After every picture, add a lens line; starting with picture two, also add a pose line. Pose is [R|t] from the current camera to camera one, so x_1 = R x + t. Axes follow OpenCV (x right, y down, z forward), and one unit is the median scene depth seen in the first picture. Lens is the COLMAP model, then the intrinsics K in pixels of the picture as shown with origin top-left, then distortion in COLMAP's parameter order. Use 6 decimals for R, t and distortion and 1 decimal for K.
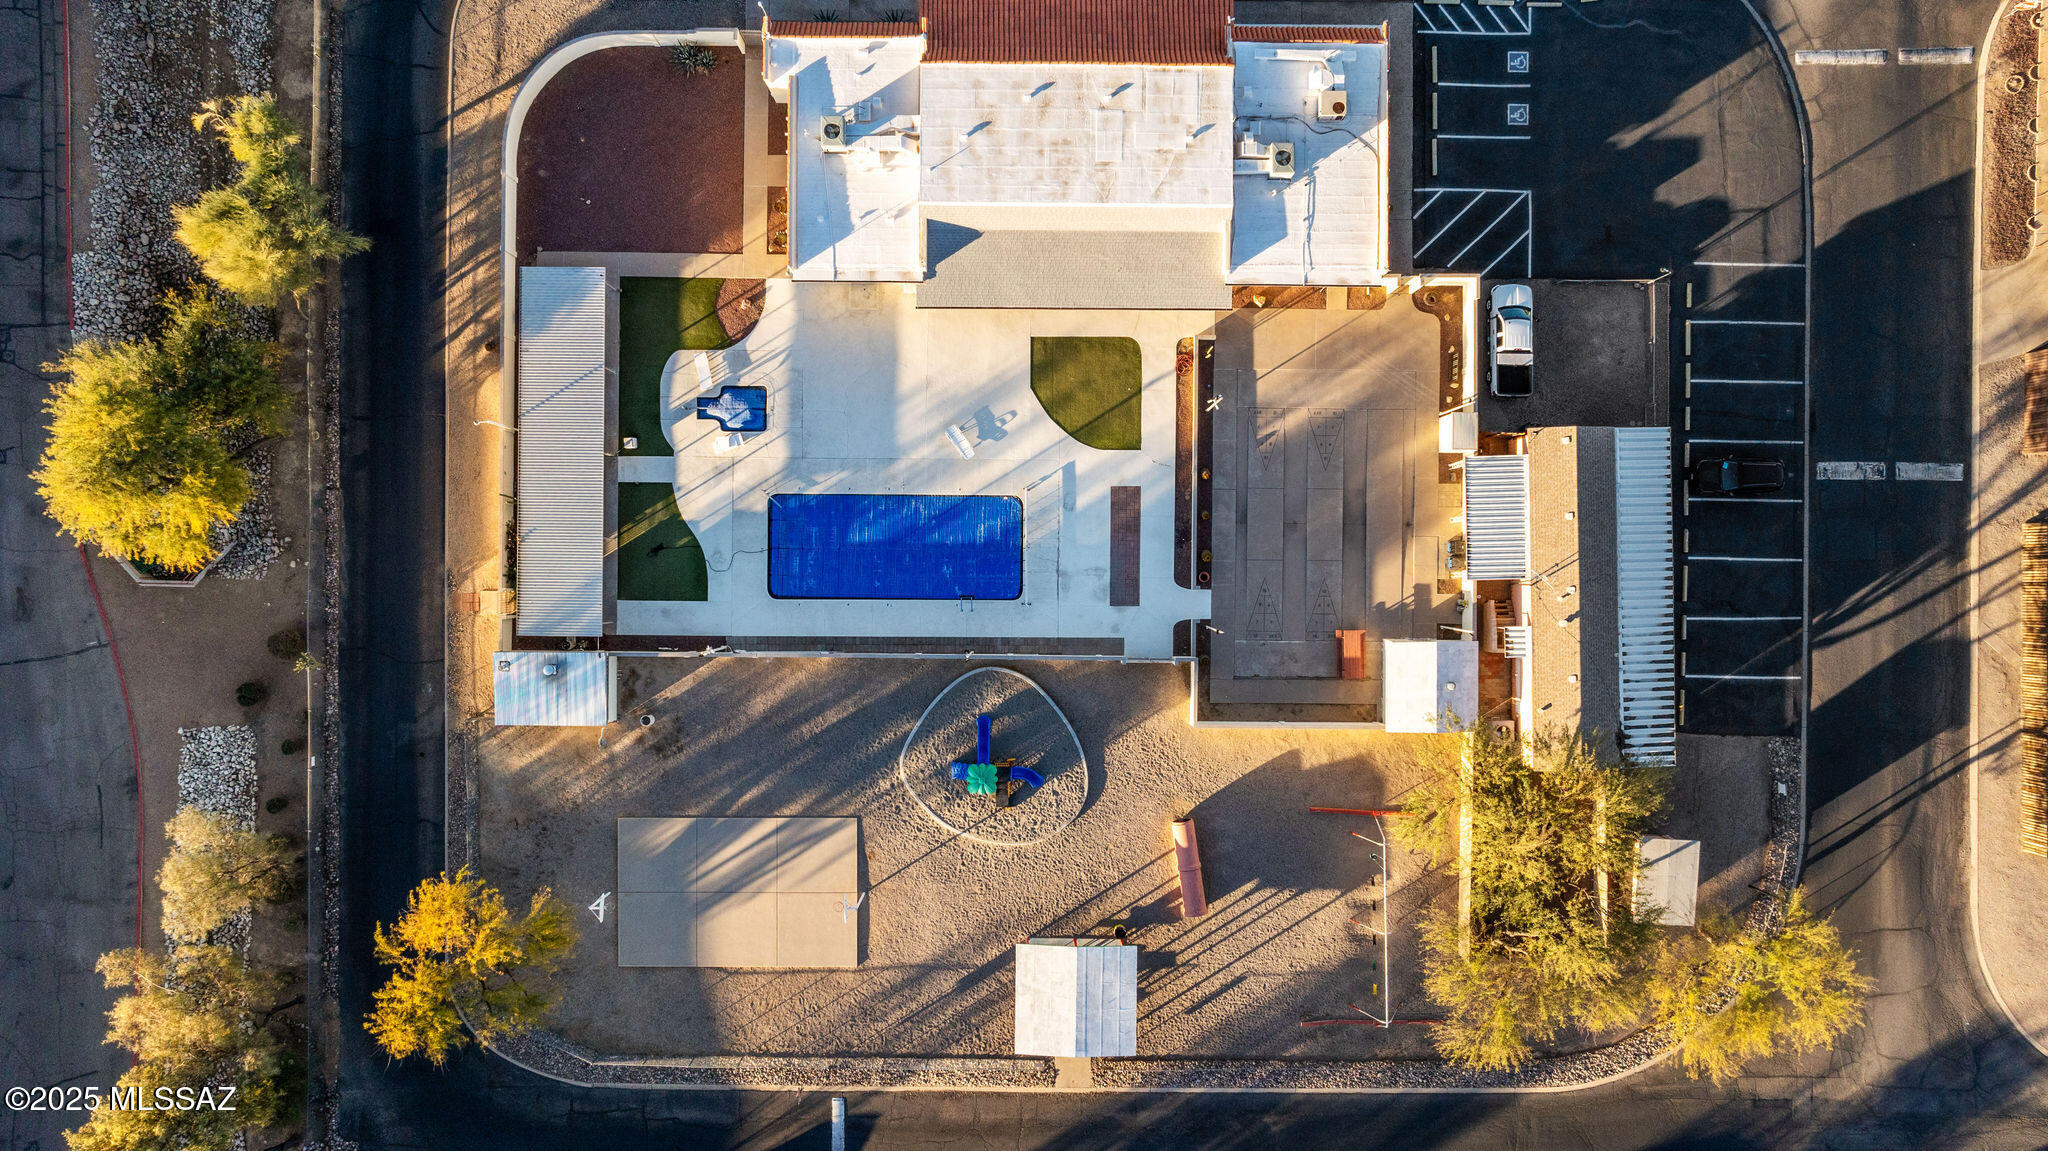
lens RADIAL K [[1439.3, 0, 1024.0], [0, 1439.3, 575.5], [0, 0, 1]] dist [0.033568, -0.000992]
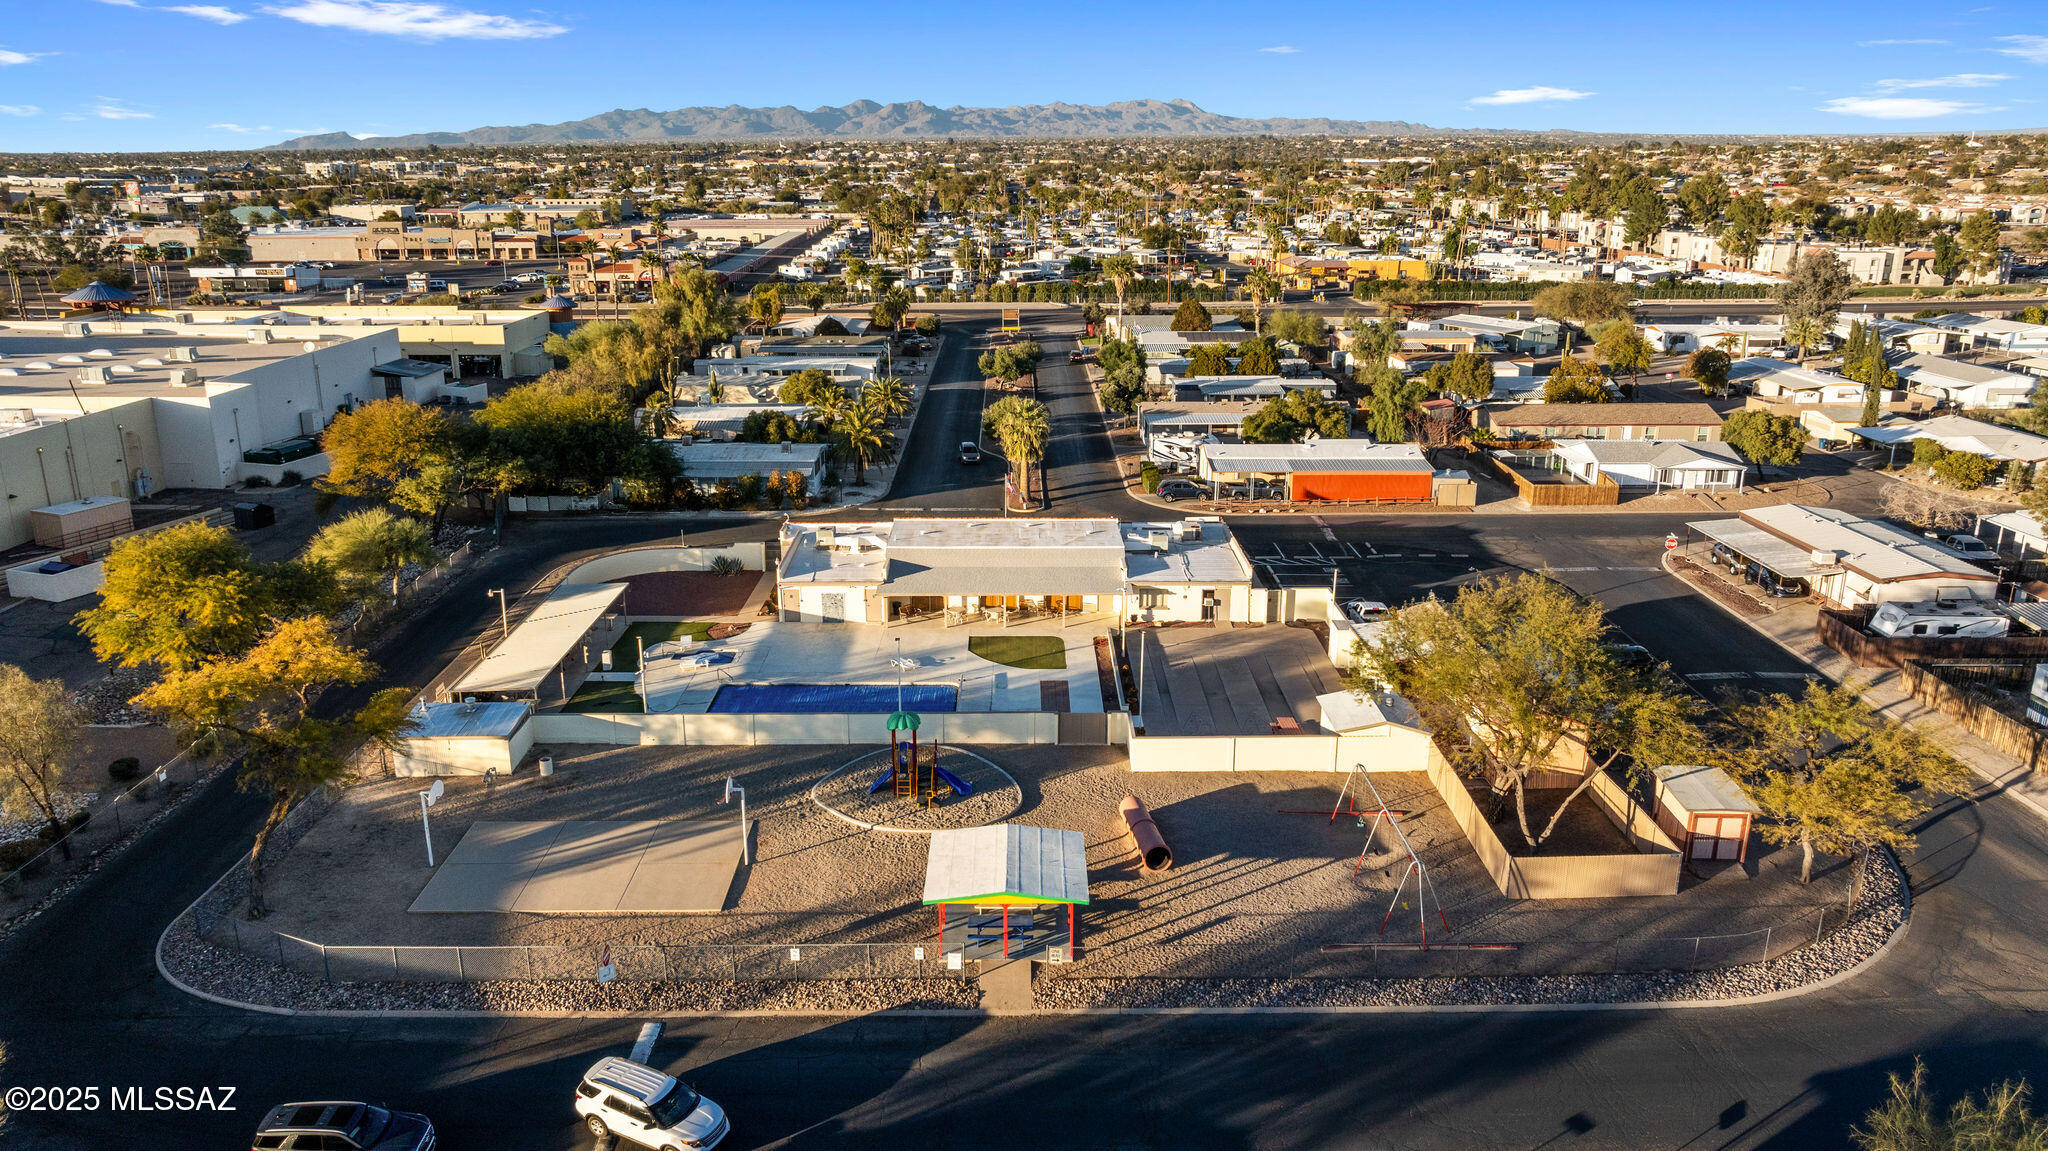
lens RADIAL K [[1439.3, 0, 1024.0], [0, 1439.3, 575.5], [0, 0, 1]] dist [0.033568, -0.000992]
pose [[0.999872, -0.012839, 0.009516, 0.039033], [0.012757, 0.282578, -0.959159, 0.952476], [0.009625, 0.959158, 0.282706, 0.617453]]
